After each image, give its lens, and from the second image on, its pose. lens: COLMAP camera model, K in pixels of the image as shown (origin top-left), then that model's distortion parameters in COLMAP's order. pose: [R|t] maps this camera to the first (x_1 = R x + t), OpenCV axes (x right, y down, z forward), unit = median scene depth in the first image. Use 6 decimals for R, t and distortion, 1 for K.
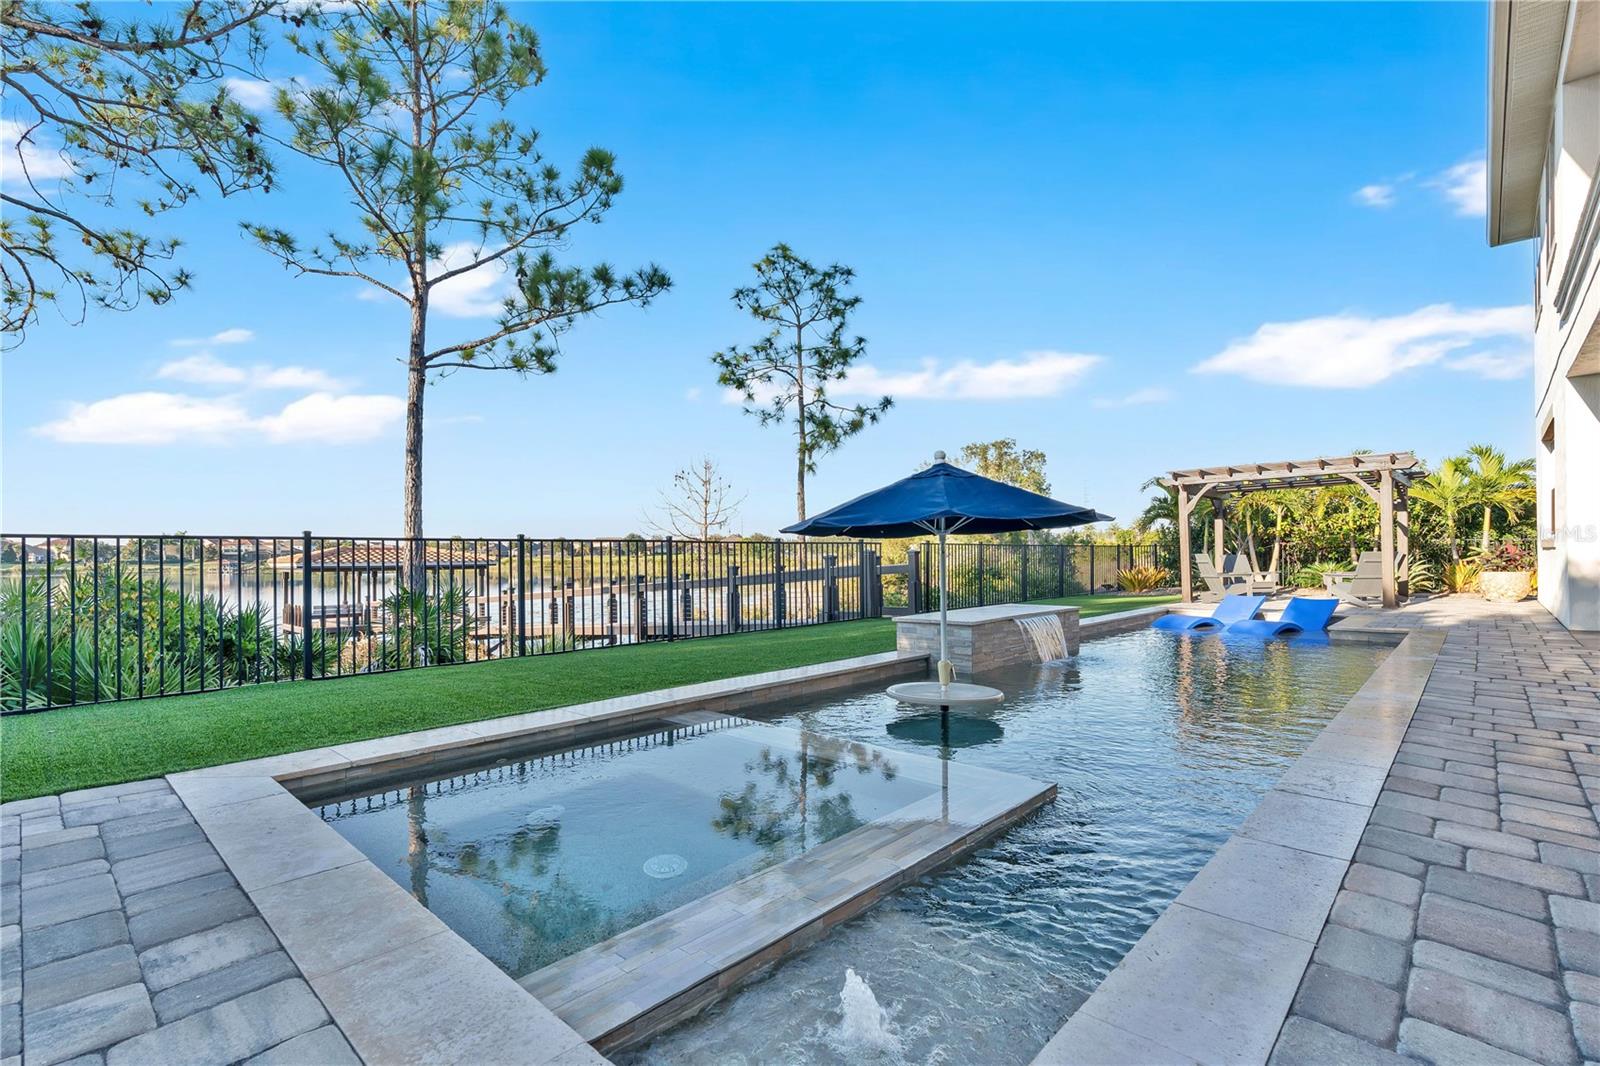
lens RADIAL K [[757.9, 0, 793.7], [0, 757.9, 542.9], [0, 0, 1]] dist [-0.002031, 0.000250]
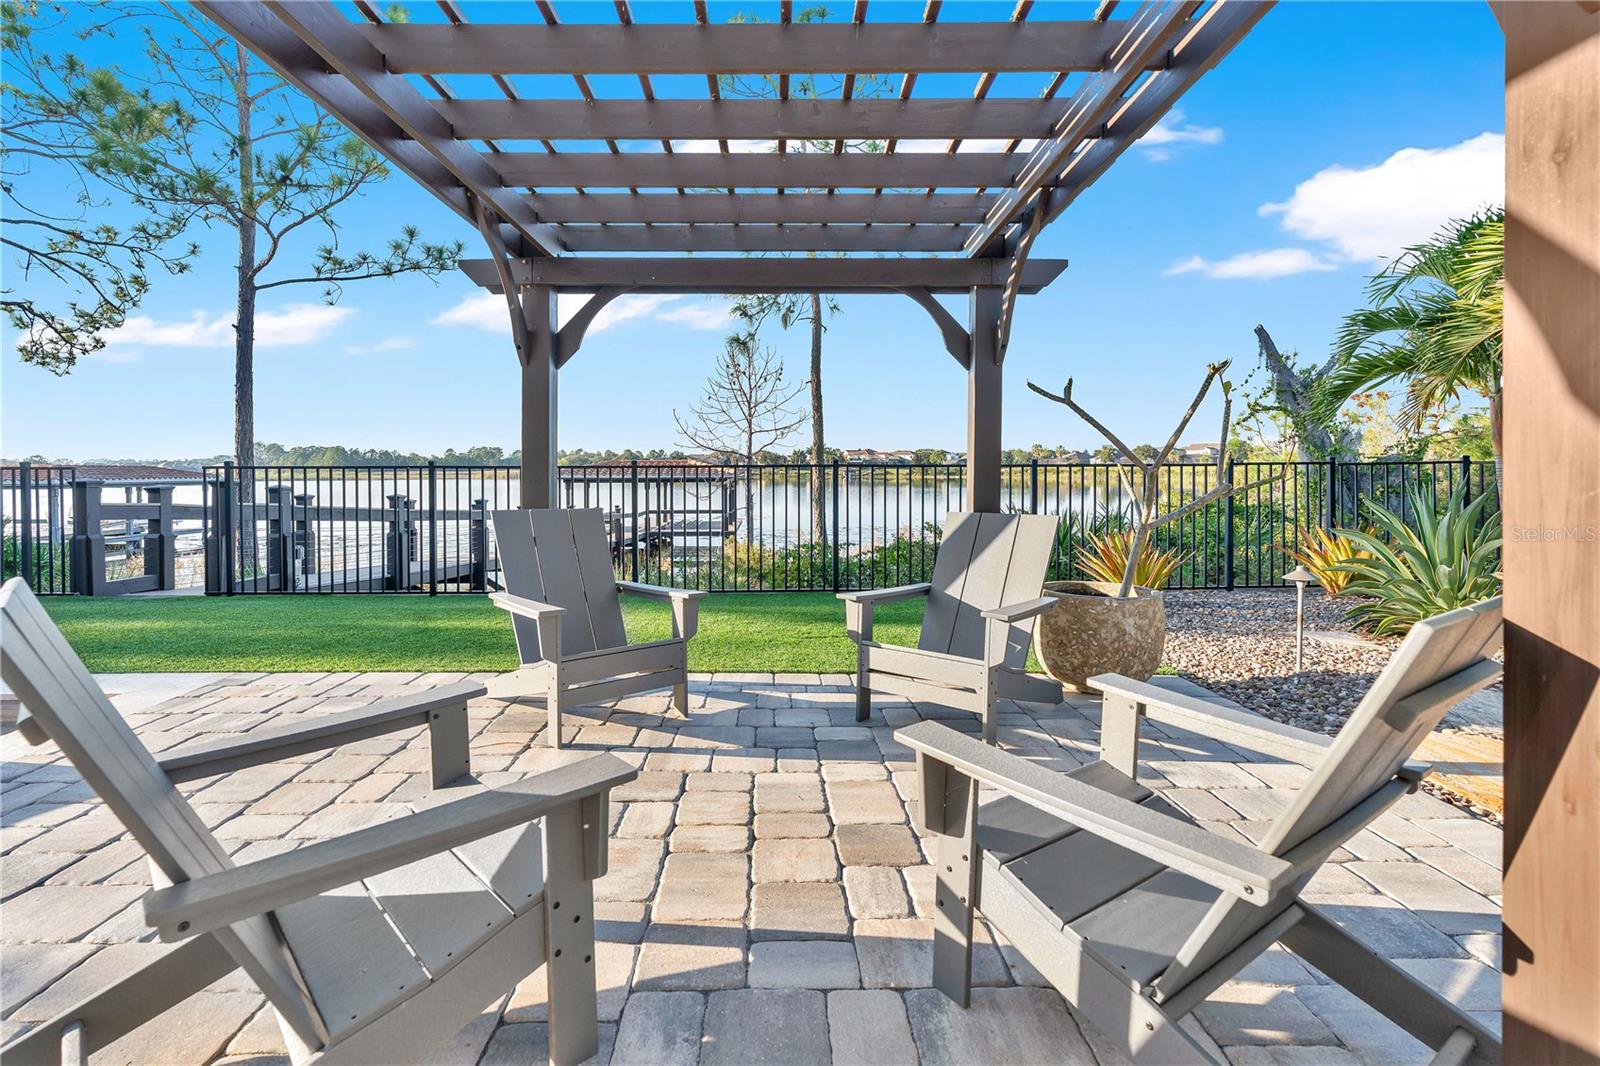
lens RADIAL K [[751.1, 0, 784.5], [0, 751.1, 474.4], [0, 0, 1]] dist [-0.002287, -0.000530]
pose [[0.690629, 0.013110, -0.723090, 0.559450], [0.010992, 0.999530, 0.028621, -0.003821], [0.723125, -0.027714, 0.690161, 0.624045]]
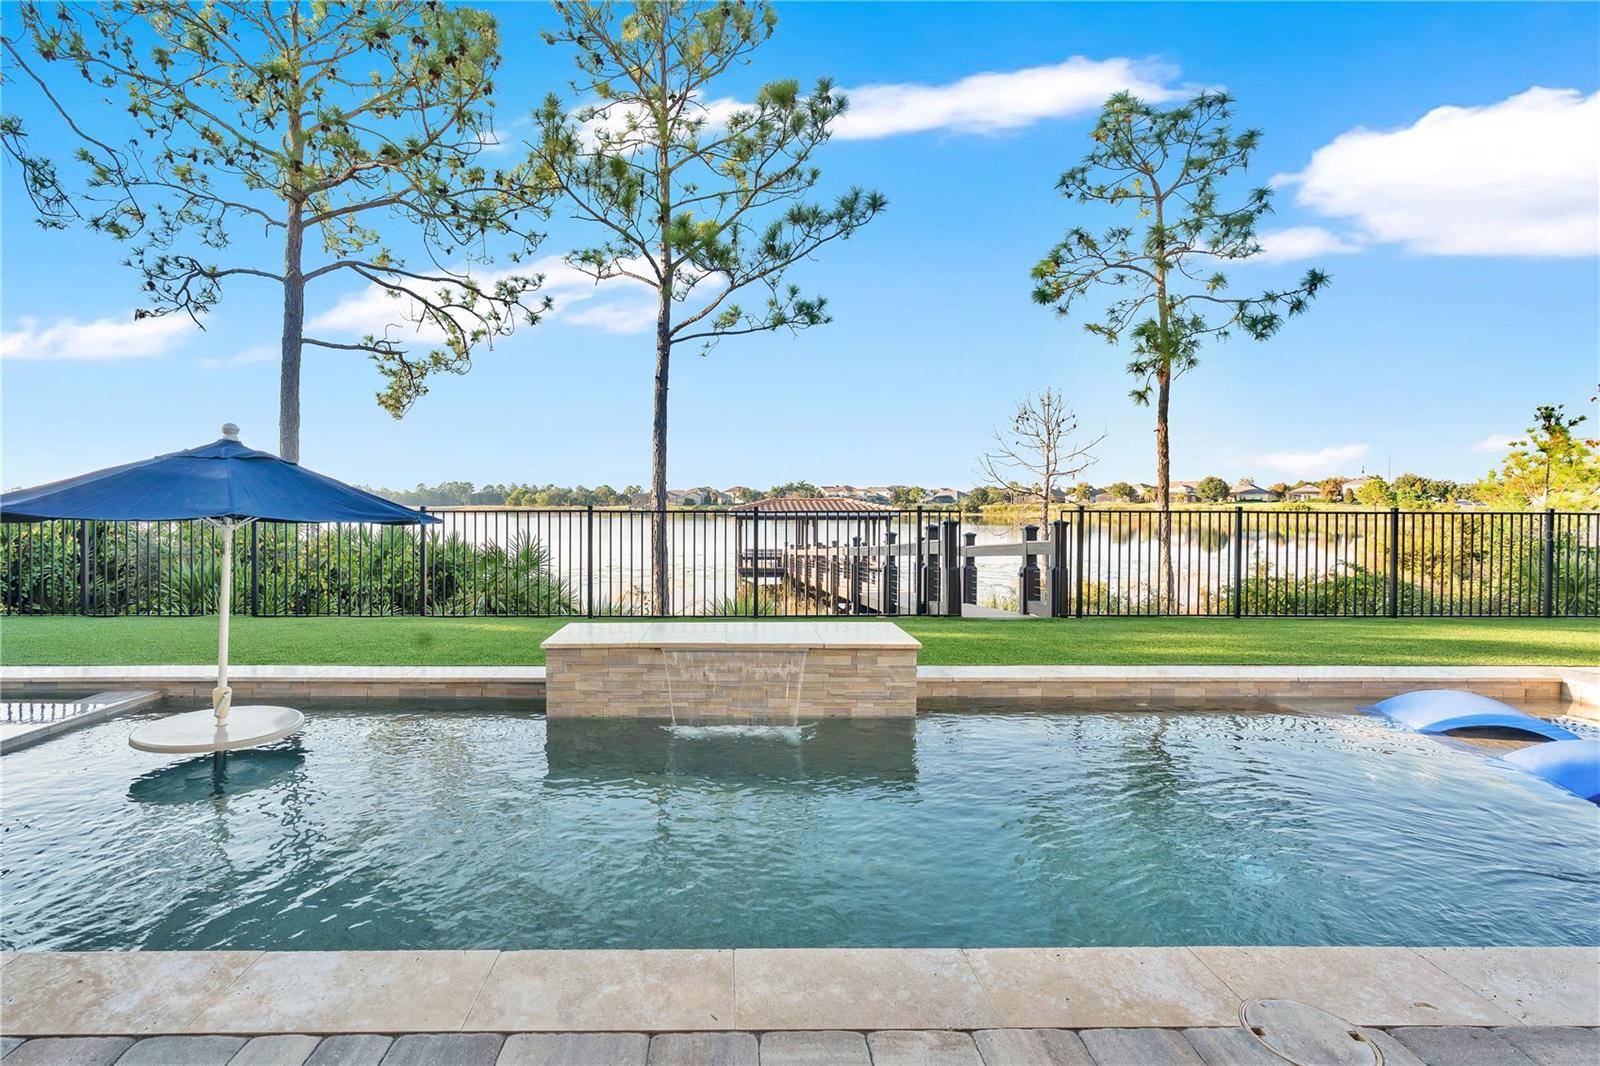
lens RADIAL K [[763.4, 0, 724.9], [0, 763.4, 501.3], [0, 0, 1]] dist [0.004503, 0.002163]
pose [[0.680651, 0.008140, -0.732563, 0.298045], [0.004900, 0.999865, 0.015663, -0.012524], [0.732592, -0.014250, 0.680519, 0.225025]]
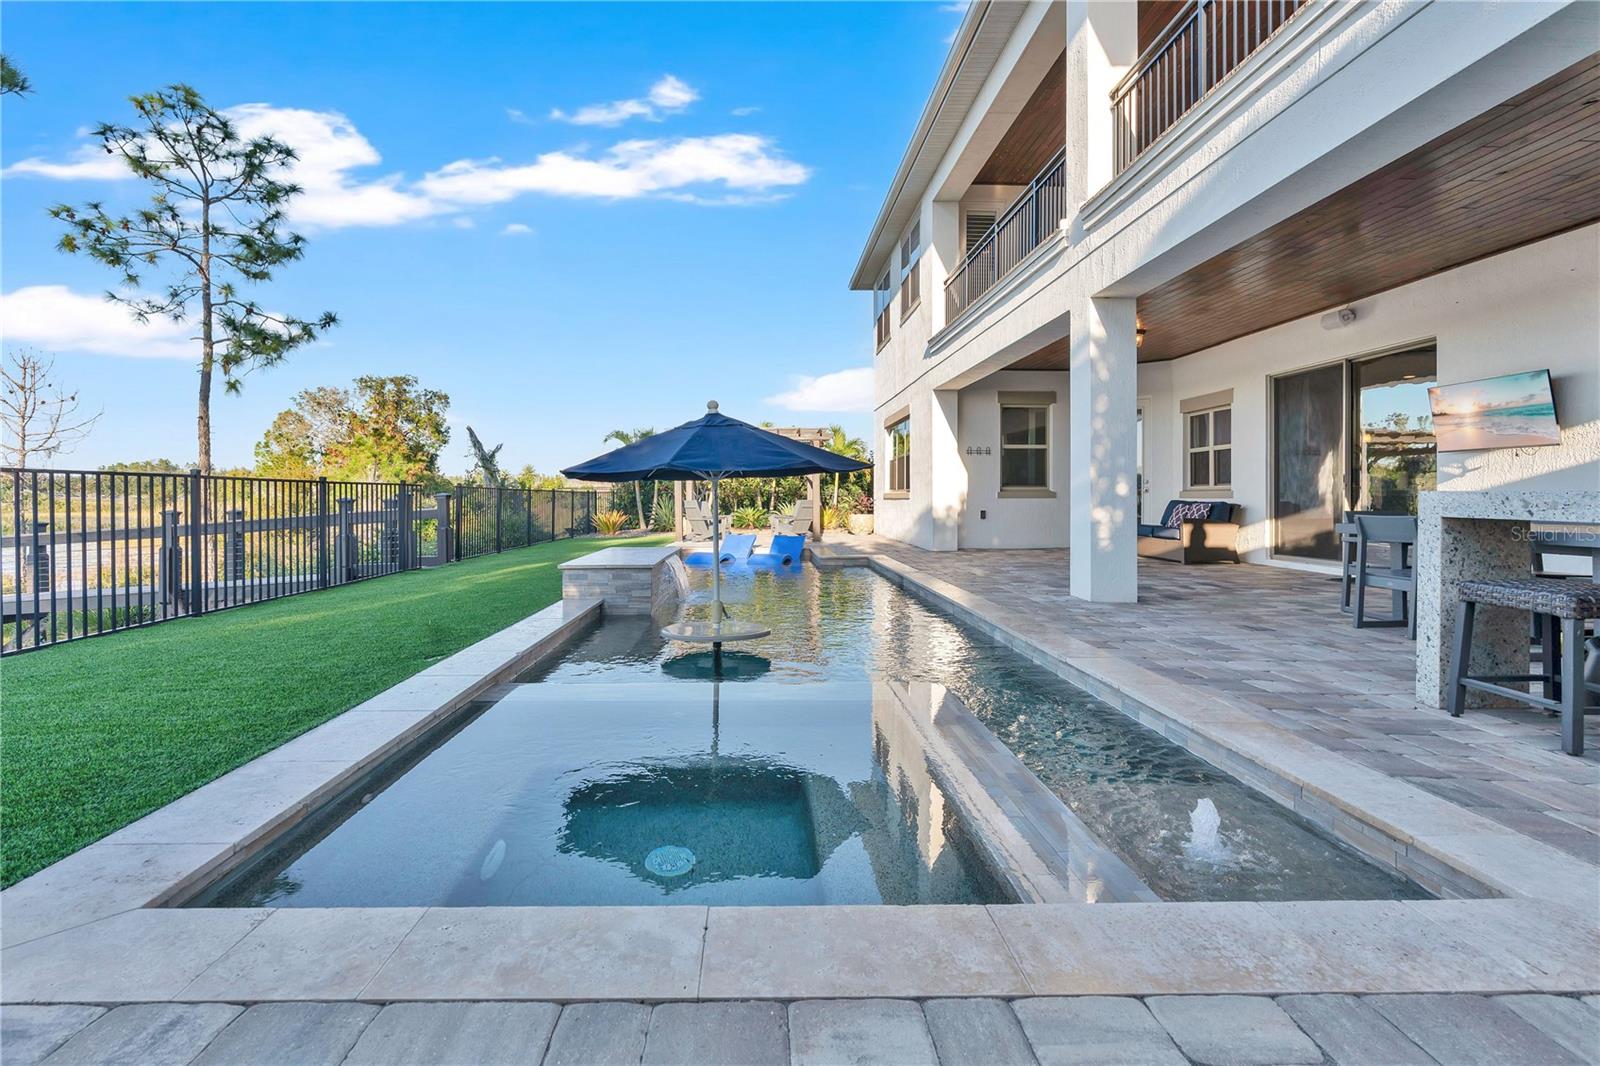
lens RADIAL K [[746.7, 0, 777.3], [0, 746.7, 499.9], [0, 0, 1]] dist [0.001483, 0.001096]
pose [[0.719206, 0.010252, 0.694721, -0.116096], [-0.021270, 0.999747, 0.007266, 0.001512], [-0.694471, -0.020002, 0.719242, 0.048687]]
